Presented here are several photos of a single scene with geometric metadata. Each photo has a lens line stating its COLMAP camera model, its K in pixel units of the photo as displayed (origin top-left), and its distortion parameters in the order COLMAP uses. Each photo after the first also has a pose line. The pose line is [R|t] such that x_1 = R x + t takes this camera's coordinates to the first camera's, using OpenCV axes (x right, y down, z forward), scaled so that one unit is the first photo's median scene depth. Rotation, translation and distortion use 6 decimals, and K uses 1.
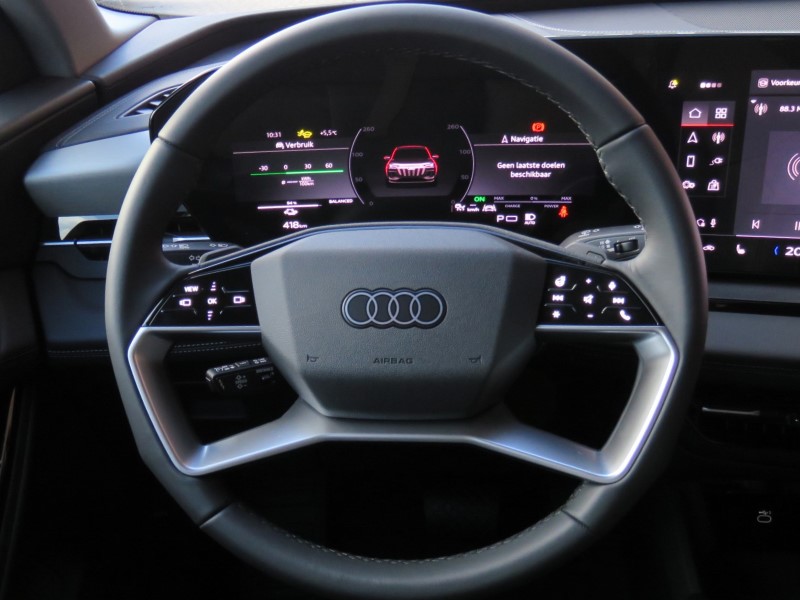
lens RADIAL K [[926.4, 0, 349.5], [0, 926.4, 326.0], [0, 0, 1]] dist [0.010085, 0.000000]
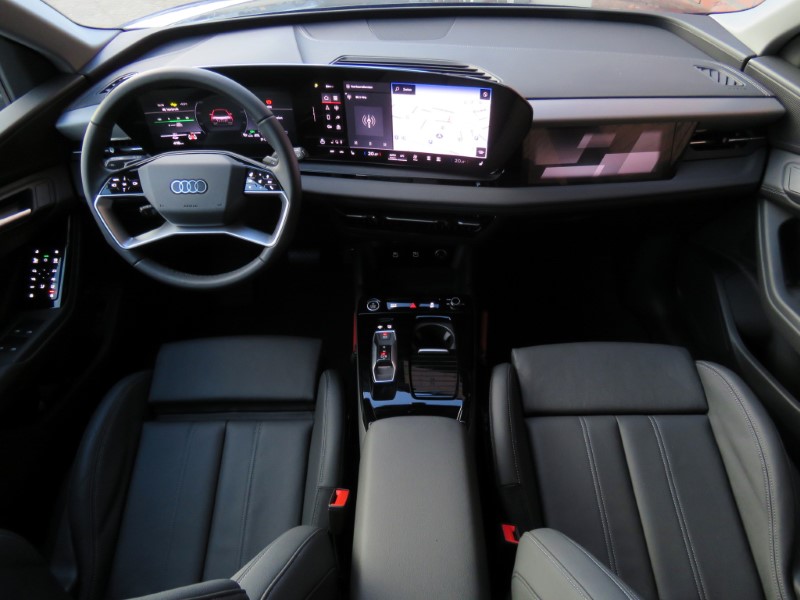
lens RADIAL K [[512.7, 0, 400.5], [0, 512.7, 307.6], [0, 0, 1]] dist [-0.004684, 0.000214]
pose [[0.995598, -0.044188, 0.082659, 0.443700], [0.017970, 0.955525, 0.294362, -0.093696], [-0.091990, -0.291581, 0.952113, -0.513222]]
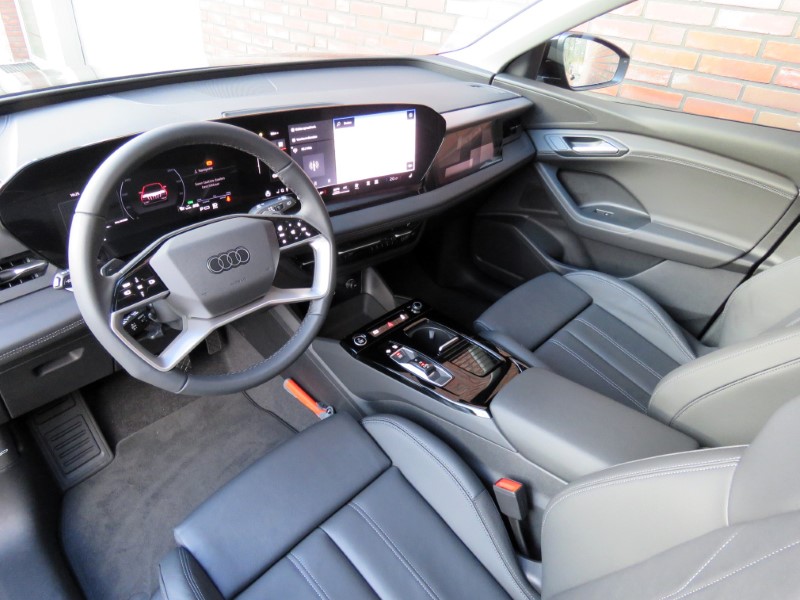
lens RADIAL K [[512.7, 0, 394.0], [0, 512.7, 299.3], [0, 0, 1]] dist [-0.004684, 0.000214]
pose [[0.616183, -0.367991, 0.696348, -0.503327], [0.270081, 0.929253, 0.252083, -0.113195], [-0.739848, 0.032741, 0.671977, -0.101193]]
